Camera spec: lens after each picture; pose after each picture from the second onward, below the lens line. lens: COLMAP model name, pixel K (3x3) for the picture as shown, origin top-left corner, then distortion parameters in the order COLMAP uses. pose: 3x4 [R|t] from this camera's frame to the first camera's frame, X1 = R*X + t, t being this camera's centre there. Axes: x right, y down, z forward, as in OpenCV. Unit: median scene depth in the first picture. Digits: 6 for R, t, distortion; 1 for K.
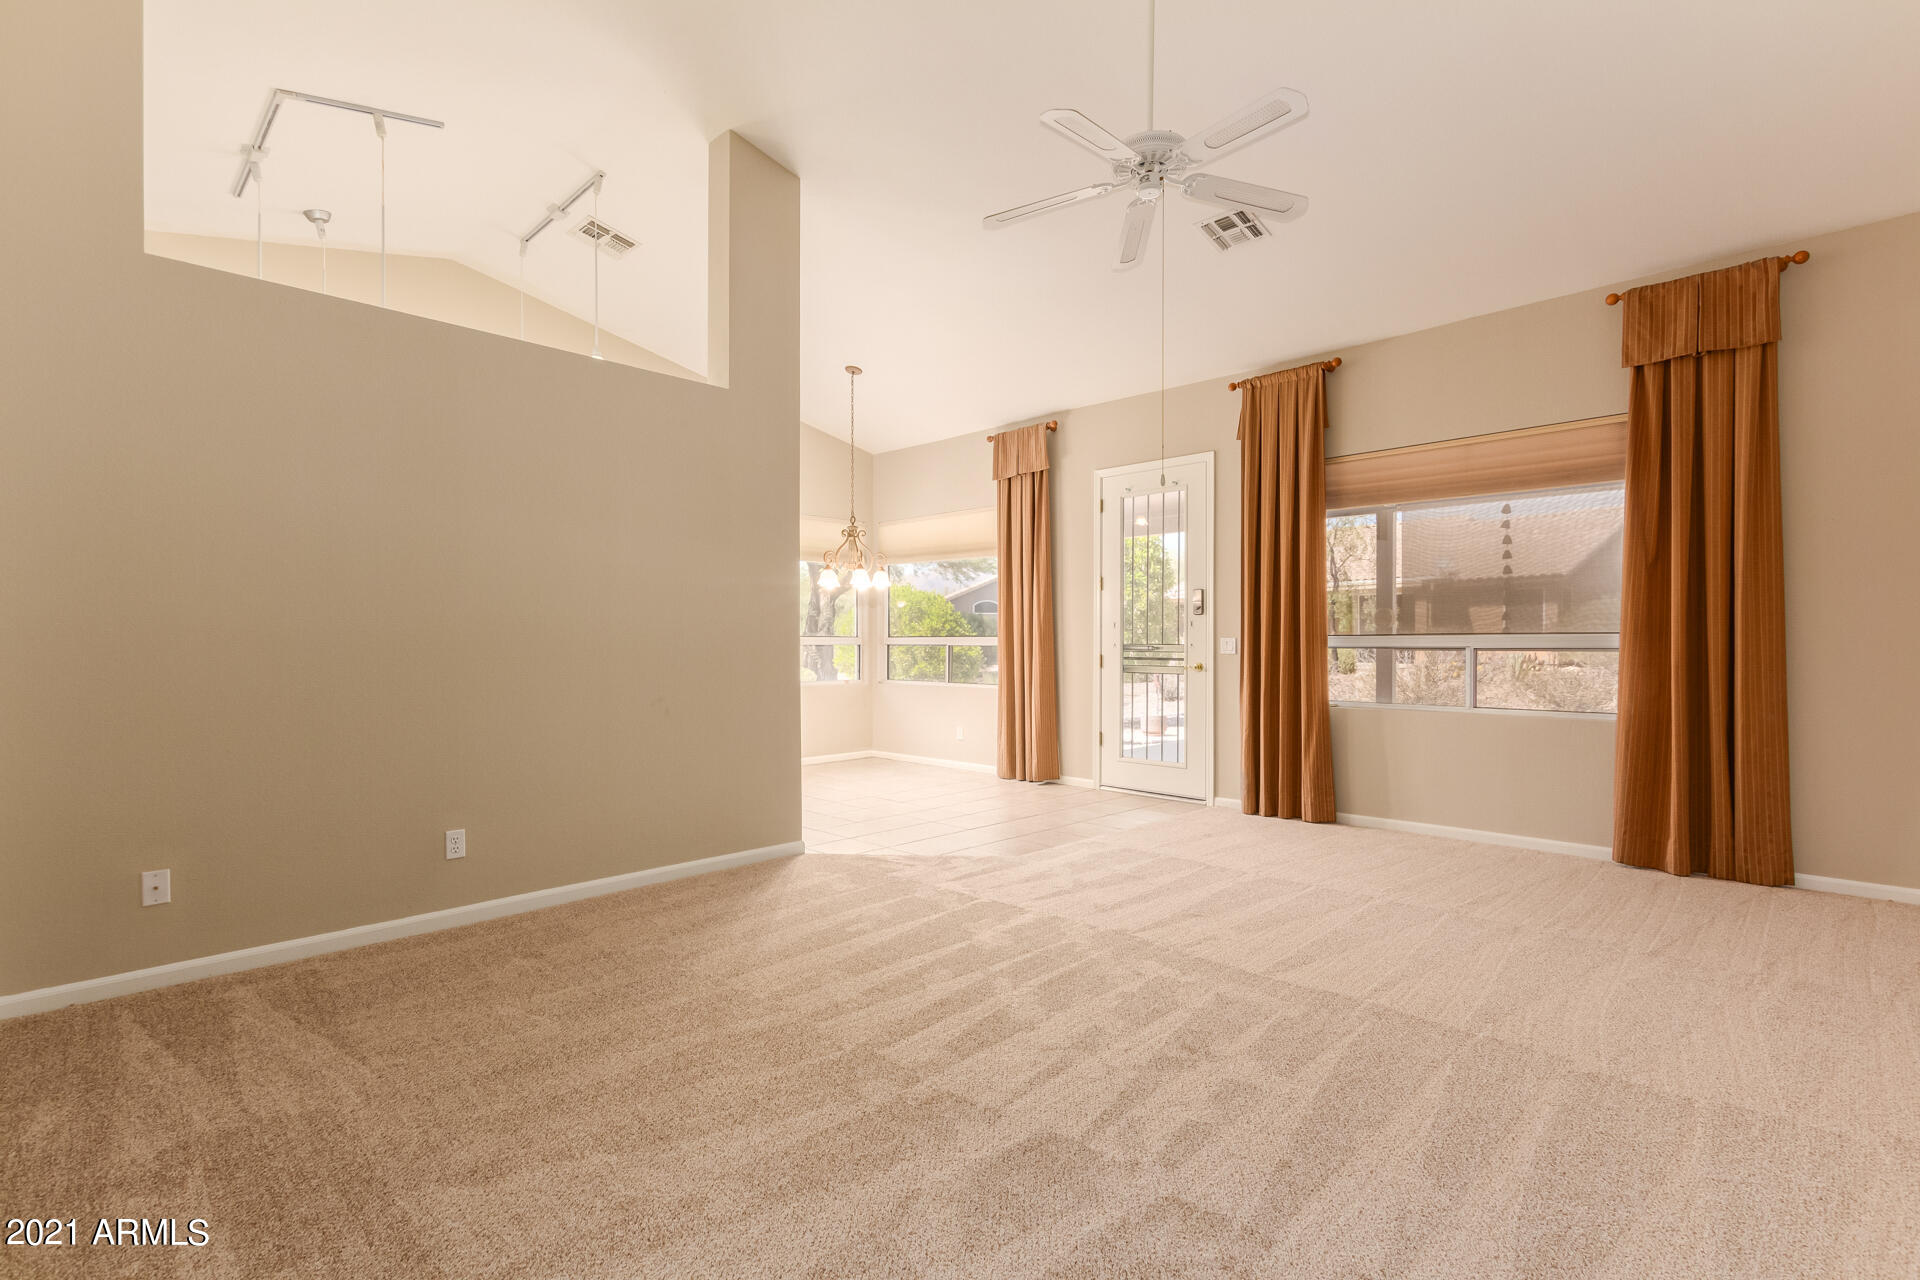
lens RADIAL K [[874.0, 0, 956.0], [0, 874.0, 643.8], [0, 0, 1]] dist [0.002659, -0.001028]
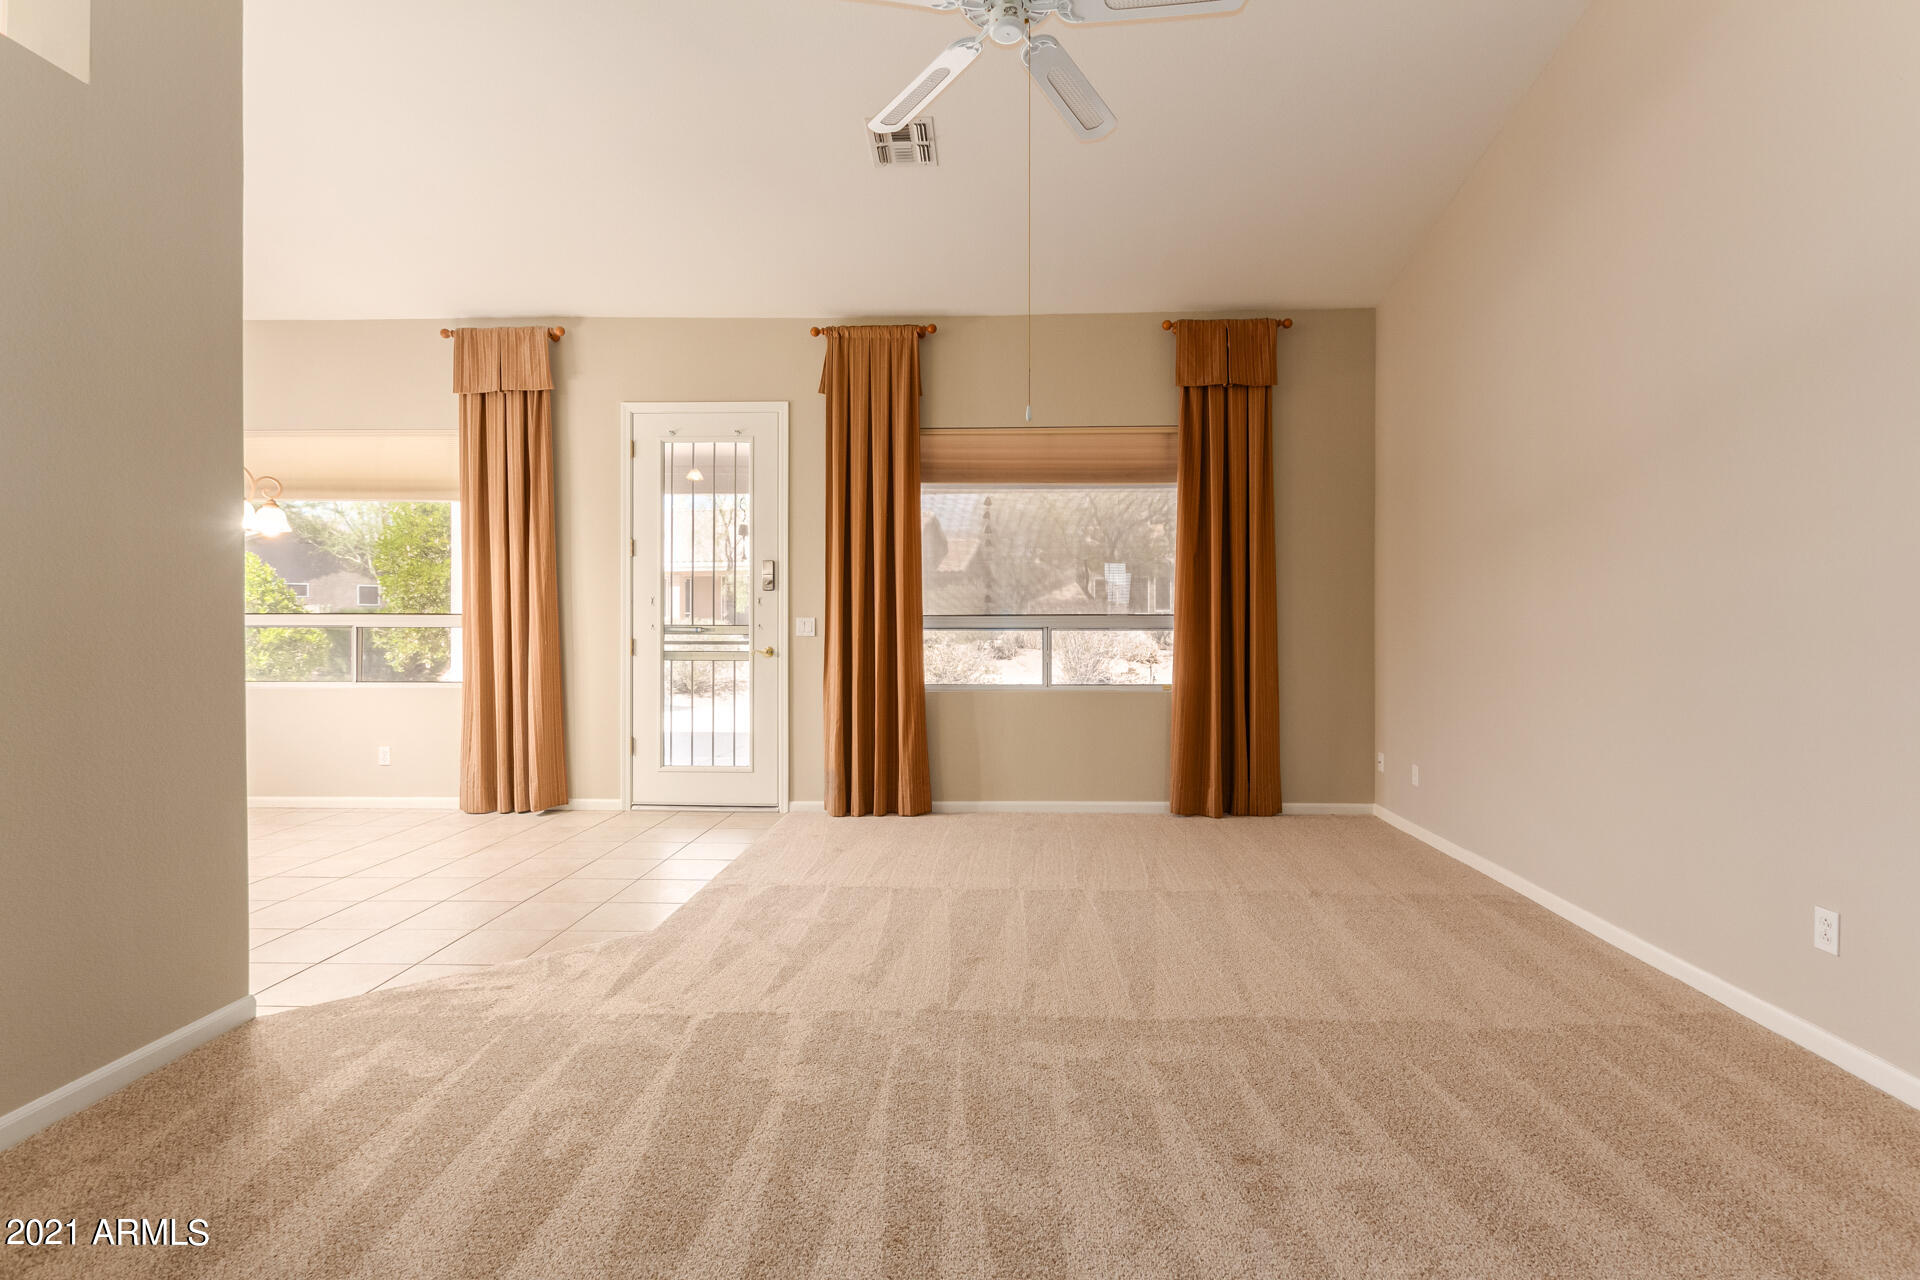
lens RADIAL K [[886.3, 0, 969.7], [0, 886.3, 624.9], [0, 0, 1]] dist [0.003993, 0.000311]
pose [[0.734316, -0.000868, 0.678808, -0.193667], [0.000154, 0.999999, 0.001112, -0.000581], [-0.678808, -0.000712, 0.734315, 0.267666]]
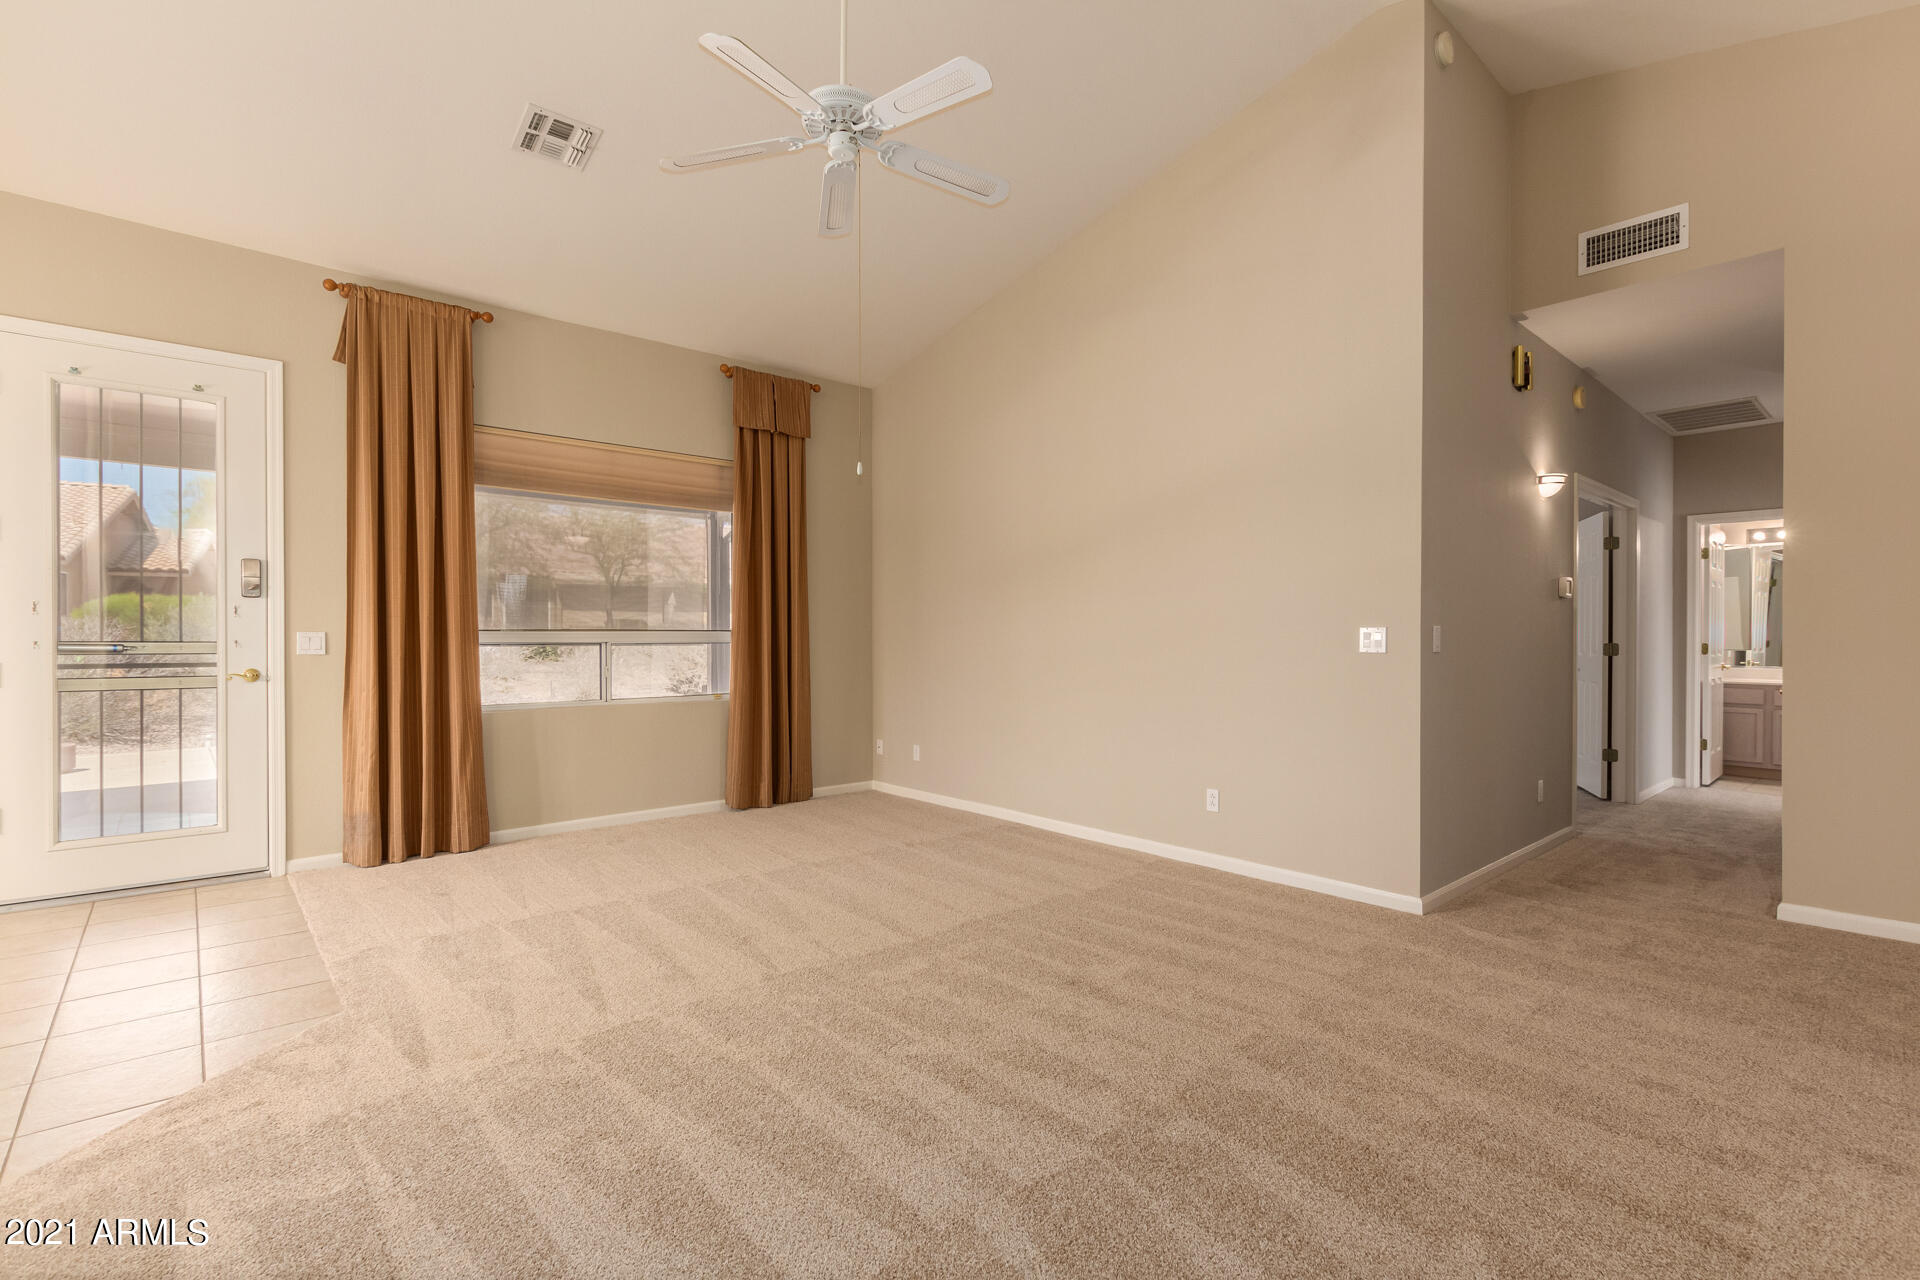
lens RADIAL K [[874.0, 0, 956.0], [0, 874.0, 643.8], [0, 0, 1]] dist [0.002659, -0.001028]
pose [[0.070631, -0.006733, 0.997480, -0.412109], [0.001421, 0.999977, 0.006649, -0.001246], [-0.997502, 0.000948, 0.070638, 0.480785]]
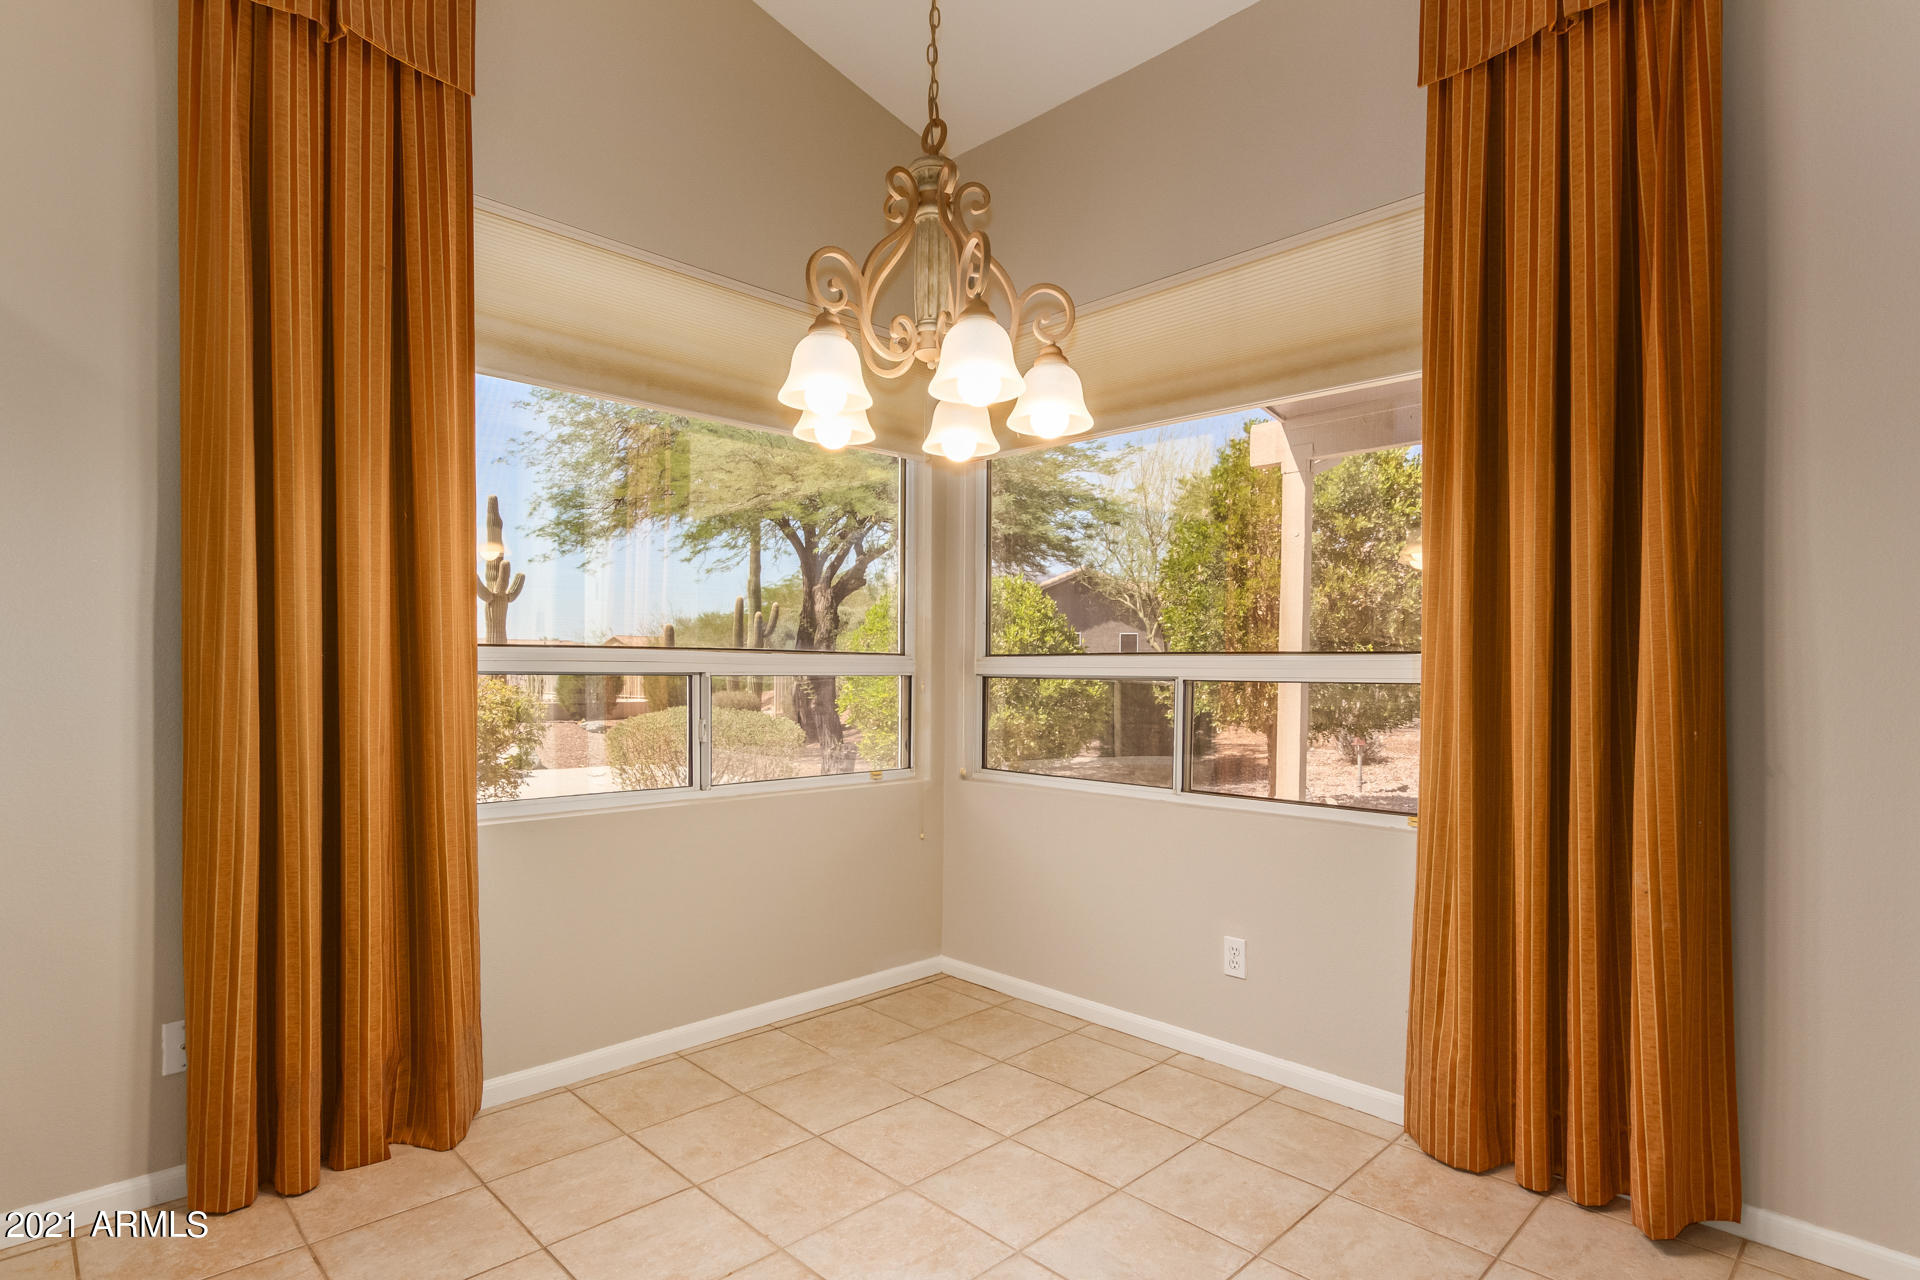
lens RADIAL K [[999.7, 0, 964.4], [0, 999.7, 670.1], [0, 0, 1]] dist [0.002054, 0.000577]
pose [[0.999937, 0.006688, -0.009045, -0.136457], [-0.006692, 0.999978, -0.000442, -0.002160], [0.009042, 0.000502, 0.999959, 0.935450]]
